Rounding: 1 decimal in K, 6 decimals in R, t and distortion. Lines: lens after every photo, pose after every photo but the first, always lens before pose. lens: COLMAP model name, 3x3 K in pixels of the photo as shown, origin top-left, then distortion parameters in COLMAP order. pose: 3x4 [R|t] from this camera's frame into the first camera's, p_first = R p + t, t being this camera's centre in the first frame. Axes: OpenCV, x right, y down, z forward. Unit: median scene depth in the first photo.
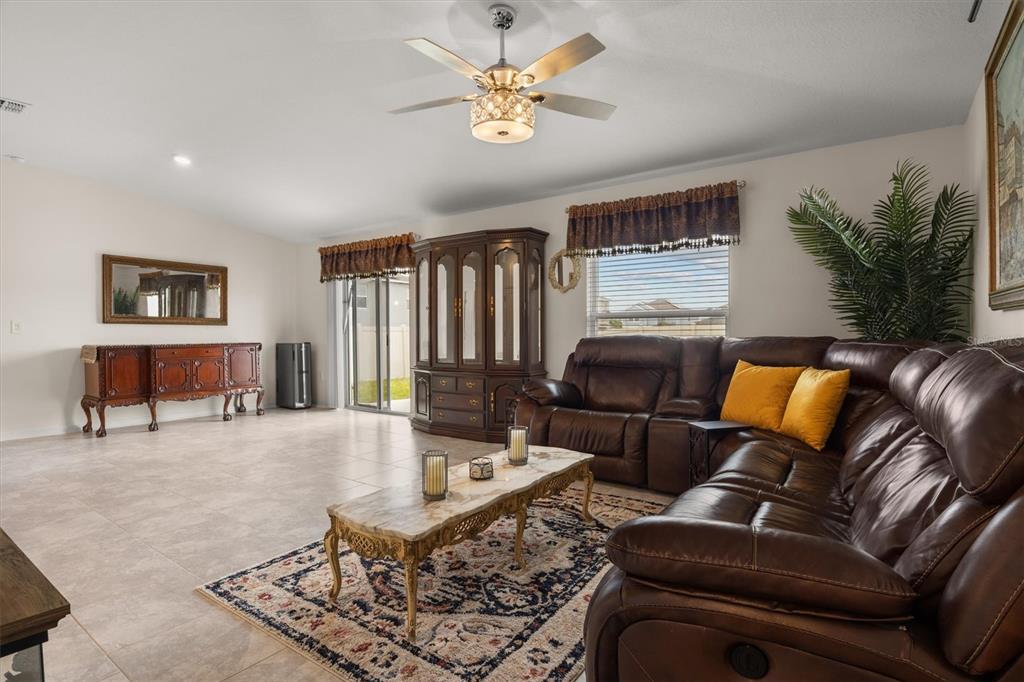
lens RADIAL K [[508.8, 0, 509.6], [0, 508.8, 344.3], [0, 0, 1]] dist [-0.010961, -0.004863]
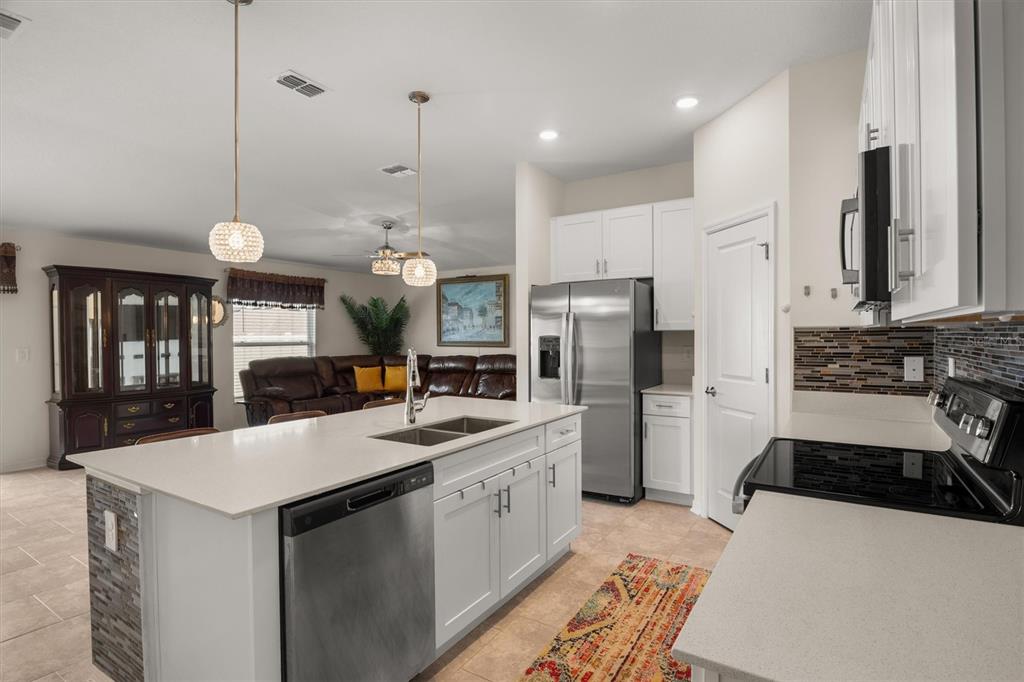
lens RADIAL K [[508.8, 0, 516.8], [0, 508.8, 341.9], [0, 0, 1]] dist [-0.010961, -0.004863]
pose [[-0.073369, -0.006558, 0.997283, -2.121579], [0.029989, 0.999512, 0.008779, -0.085560], [-0.996854, 0.030552, -0.073136, 0.504472]]
